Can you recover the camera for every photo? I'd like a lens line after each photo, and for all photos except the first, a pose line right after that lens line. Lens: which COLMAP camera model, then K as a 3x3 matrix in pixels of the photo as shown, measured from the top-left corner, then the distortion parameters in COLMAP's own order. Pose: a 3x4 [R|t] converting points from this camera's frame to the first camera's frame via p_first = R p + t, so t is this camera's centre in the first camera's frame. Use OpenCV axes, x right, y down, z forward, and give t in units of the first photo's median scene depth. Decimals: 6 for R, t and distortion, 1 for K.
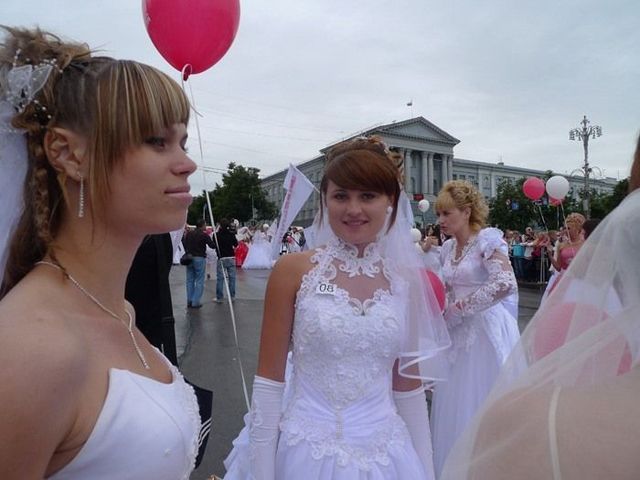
lens RADIAL K [[466.8, 0, 320.0], [0, 466.8, 240.0], [0, 0, 1]] dist [-0.027270, -0.004203]
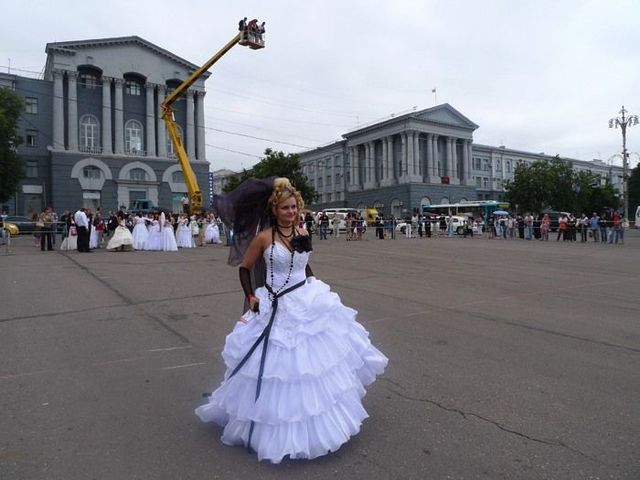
lens RADIAL K [[466.8, 0, 320.0], [0, 466.8, 240.0], [0, 0, 1]] dist [-0.027270, -0.004203]
pose [[0.995619, -0.023652, 0.090461, -0.166115], [0.020232, 0.999052, 0.038542, -0.003467], [-0.091287, -0.036543, 0.995154, -0.026266]]
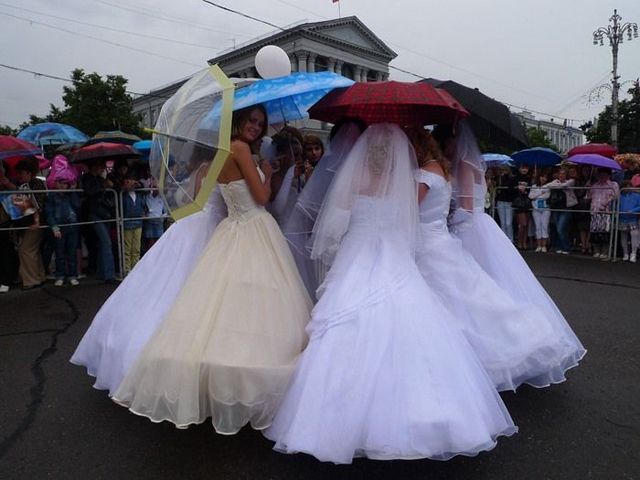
lens RADIAL K [[490.9, 0, 320.0], [0, 490.9, 240.0], [0, 0, 1]] dist [-0.026569, 0.000739]
pose [[0.958874, -0.051544, 0.279112, -0.067010], [0.020153, 0.993254, 0.114191, -0.003064], [-0.283115, -0.103869, 0.953445, 0.239913]]
